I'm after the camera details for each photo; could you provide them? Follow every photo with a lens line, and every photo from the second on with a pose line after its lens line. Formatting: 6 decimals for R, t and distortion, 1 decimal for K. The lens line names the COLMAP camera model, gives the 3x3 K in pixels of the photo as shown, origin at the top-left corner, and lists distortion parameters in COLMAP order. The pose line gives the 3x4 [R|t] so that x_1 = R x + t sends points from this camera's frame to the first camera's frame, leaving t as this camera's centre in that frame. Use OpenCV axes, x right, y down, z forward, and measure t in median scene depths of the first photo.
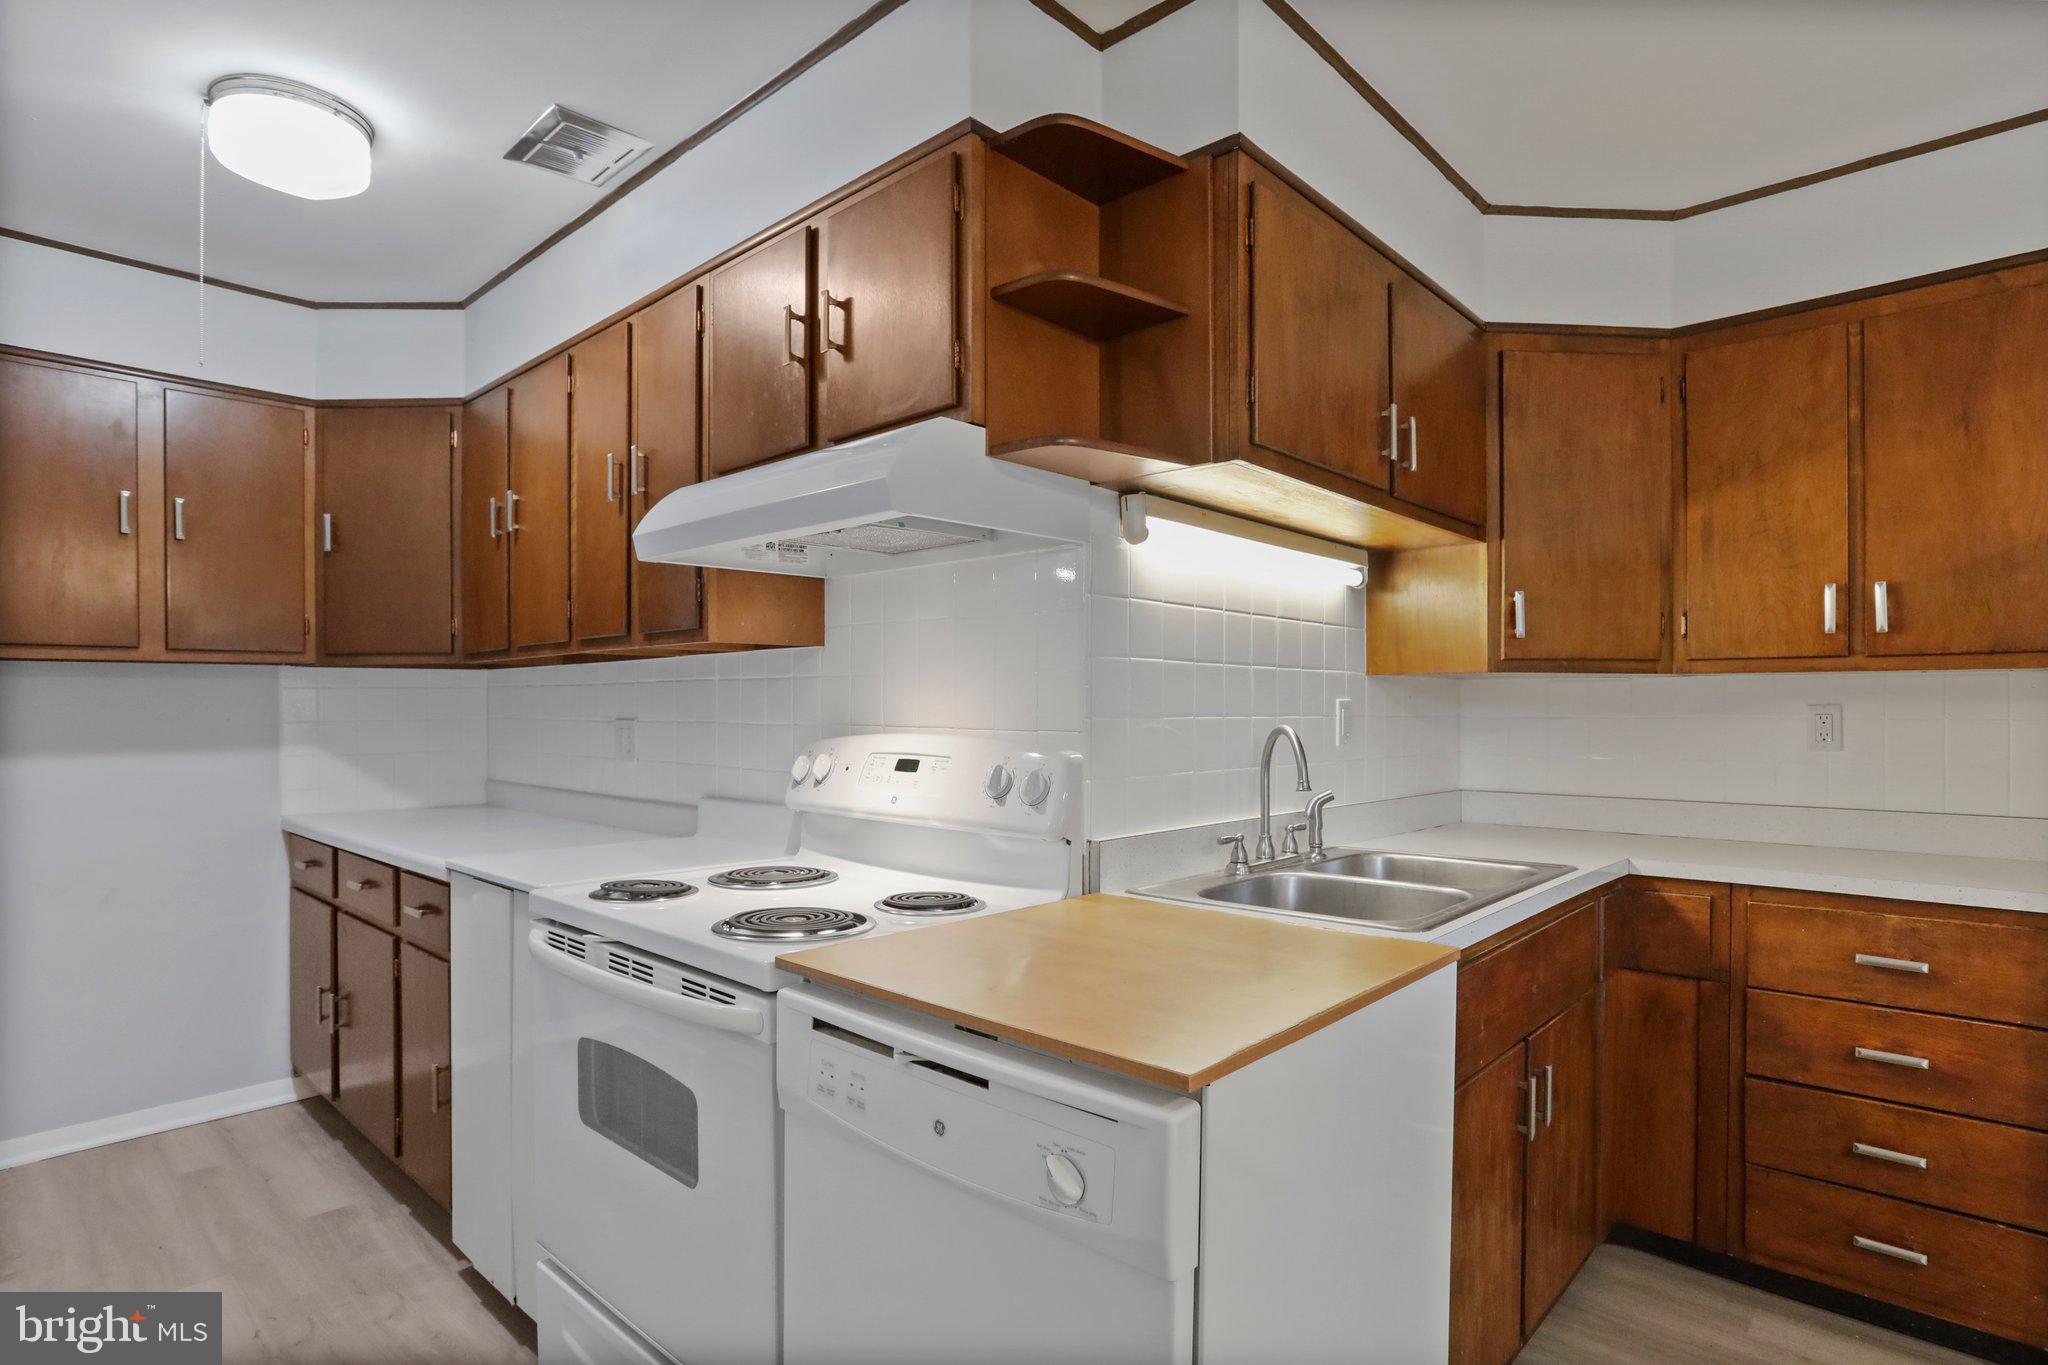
lens RADIAL K [[1062.7, 0, 1029.8], [0, 1062.7, 716.5], [0, 0, 1]] dist [-0.065825, 0.033448]
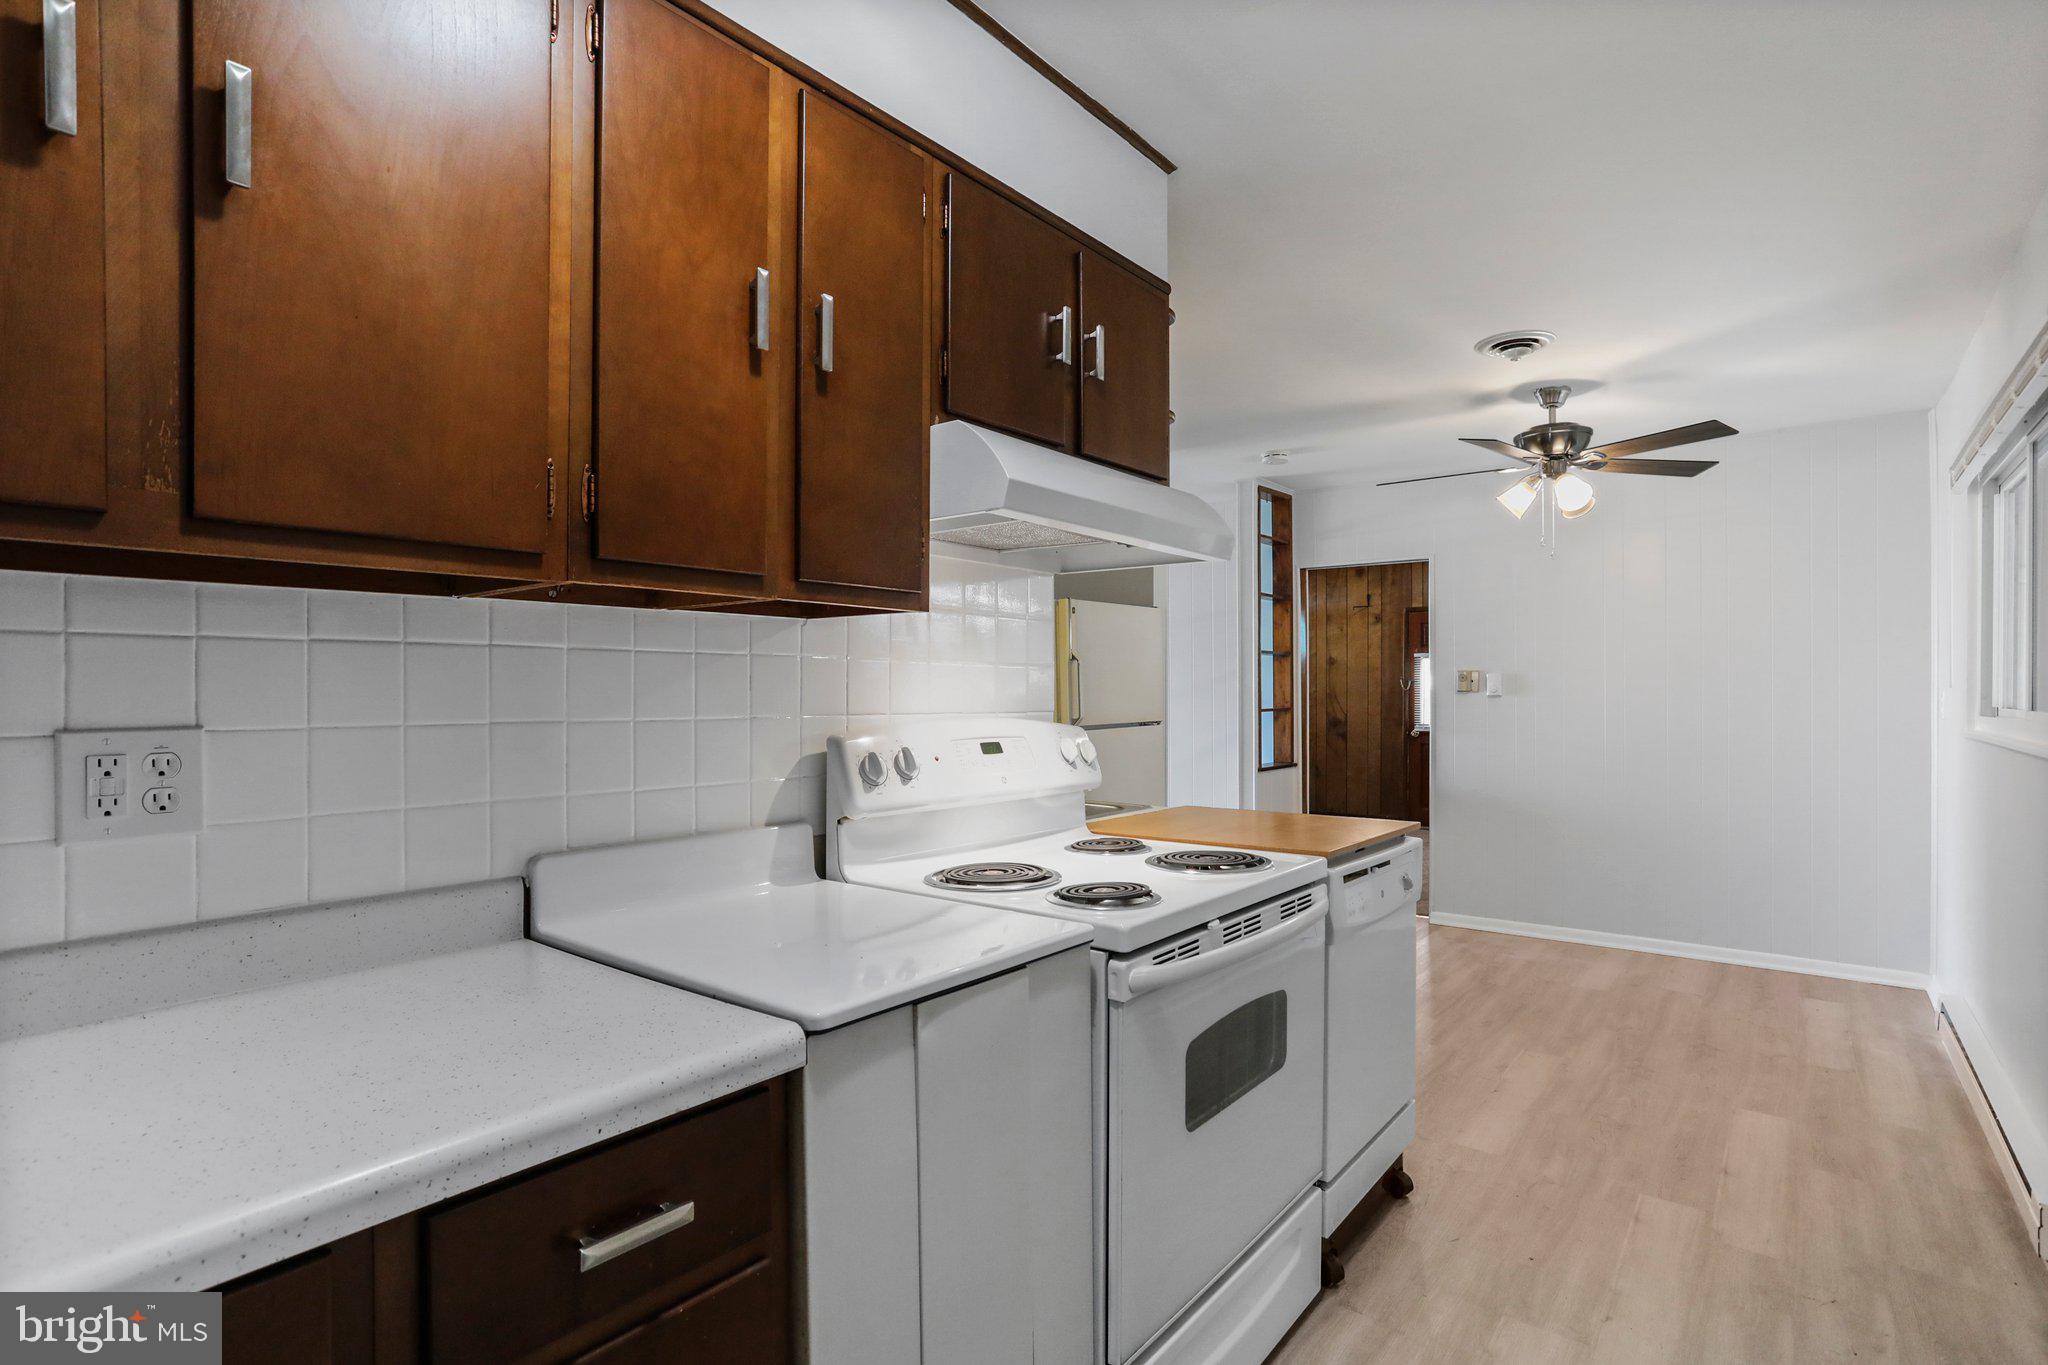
lens RADIAL K [[995.4, 0, 1034.7], [0, 995.4, 690.2], [0, 0, 1]] dist [-0.063917, 0.032769]
pose [[-0.075643, 0.003436, 0.997129, -0.891615], [0.012208, 0.999922, -0.002519, -0.007226], [-0.997060, 0.011982, -0.075679, 0.822334]]
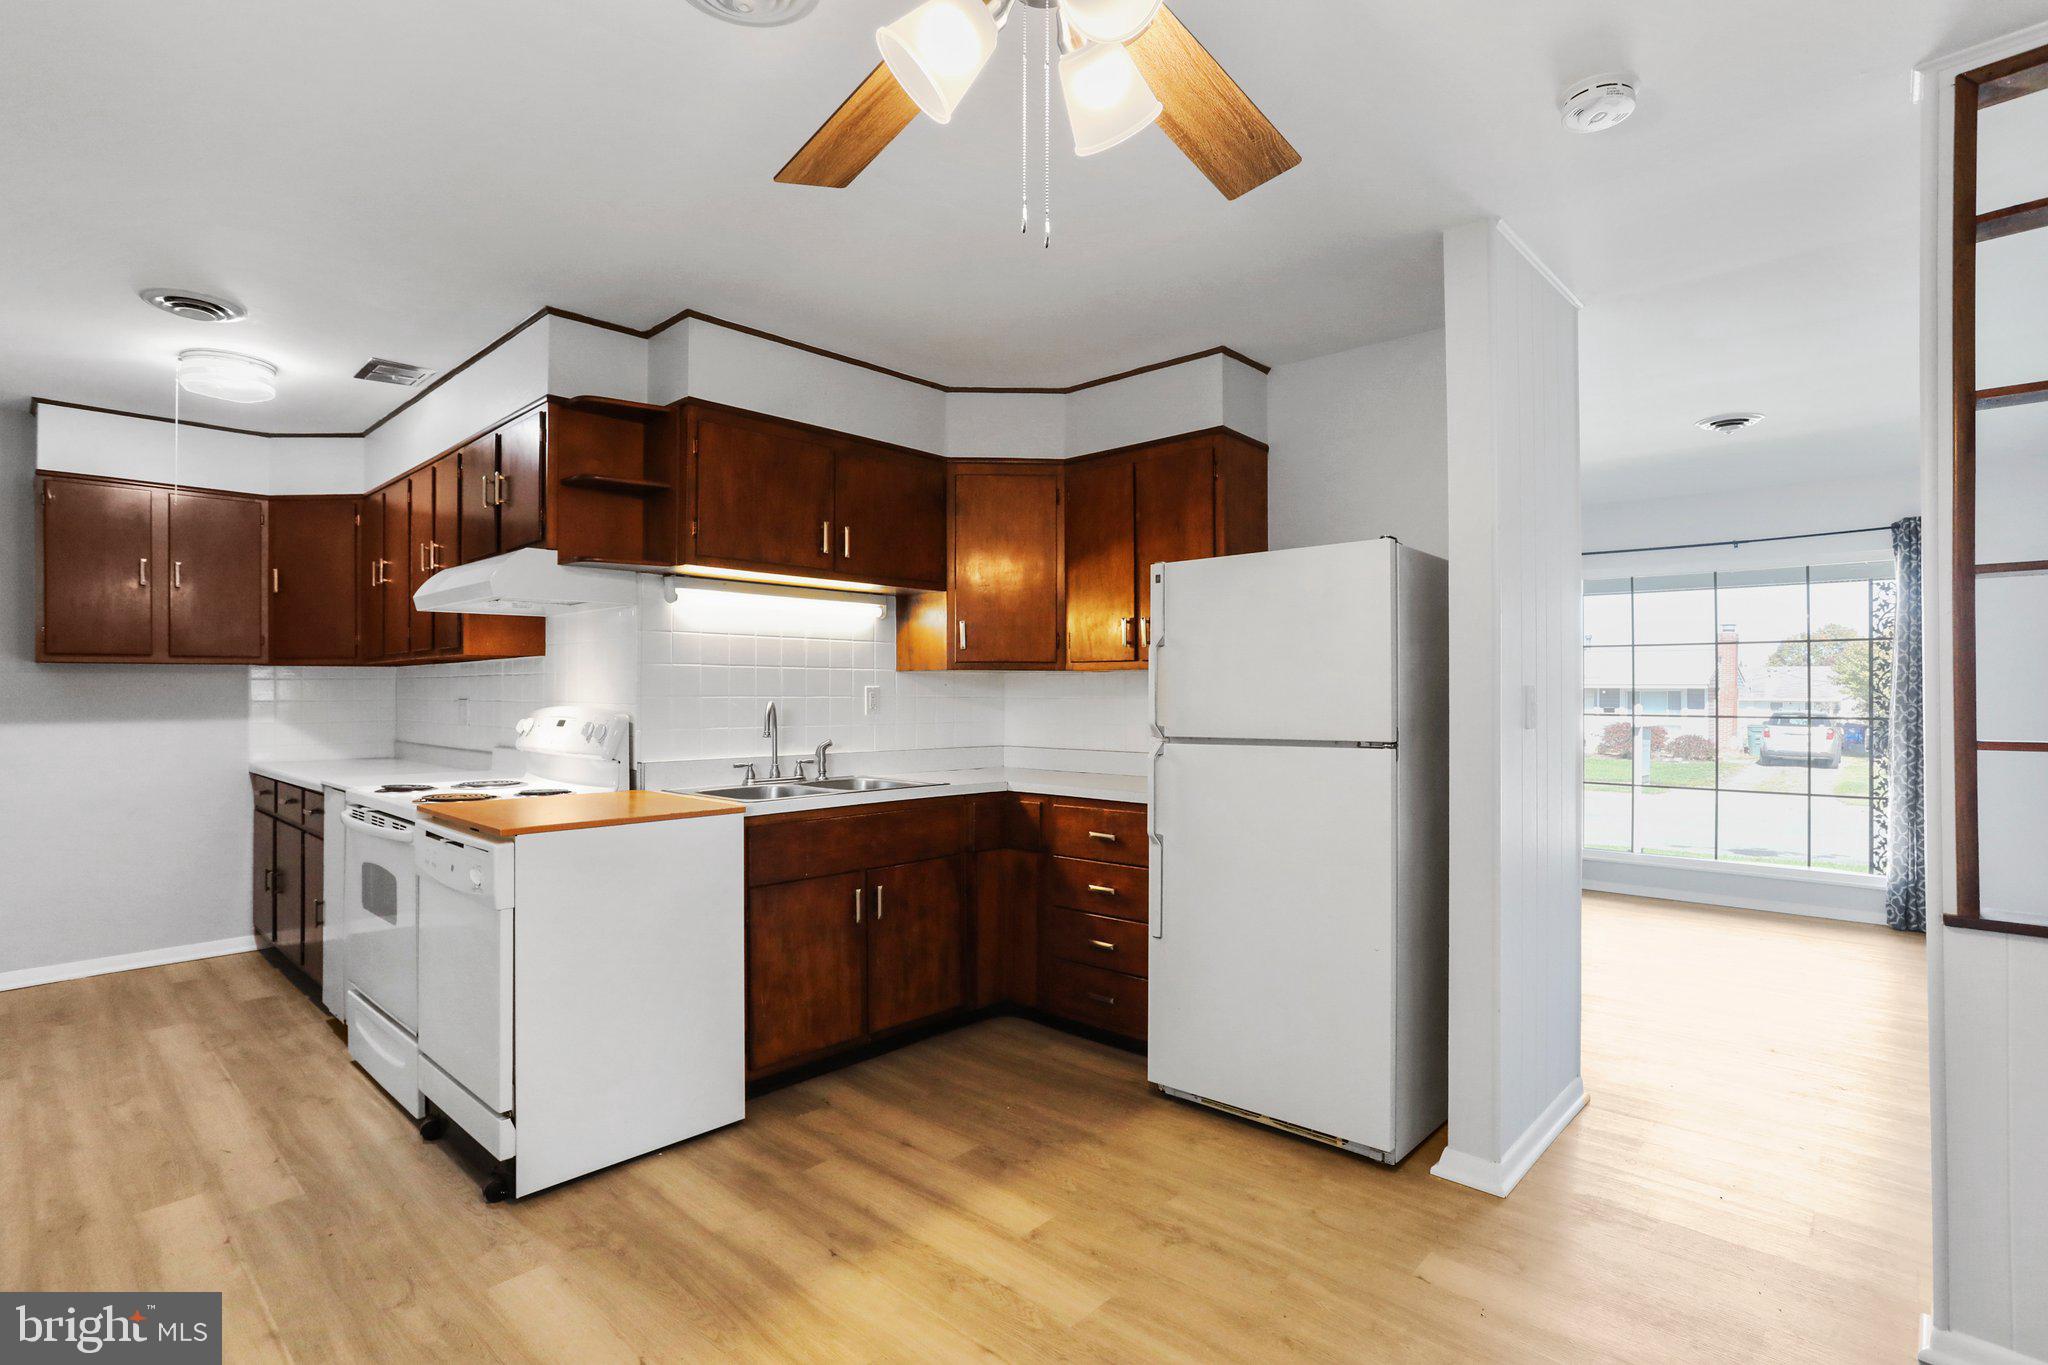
lens RADIAL K [[995.4, 0, 1034.7], [0, 995.4, 690.2], [0, 0, 1]] dist [-0.063917, 0.032769]
pose [[1.000000, -0.000810, -0.000429, 0.556060], [0.000805, 0.999935, -0.011358, 0.006992], [0.000438, 0.011357, 0.999935, -0.545185]]
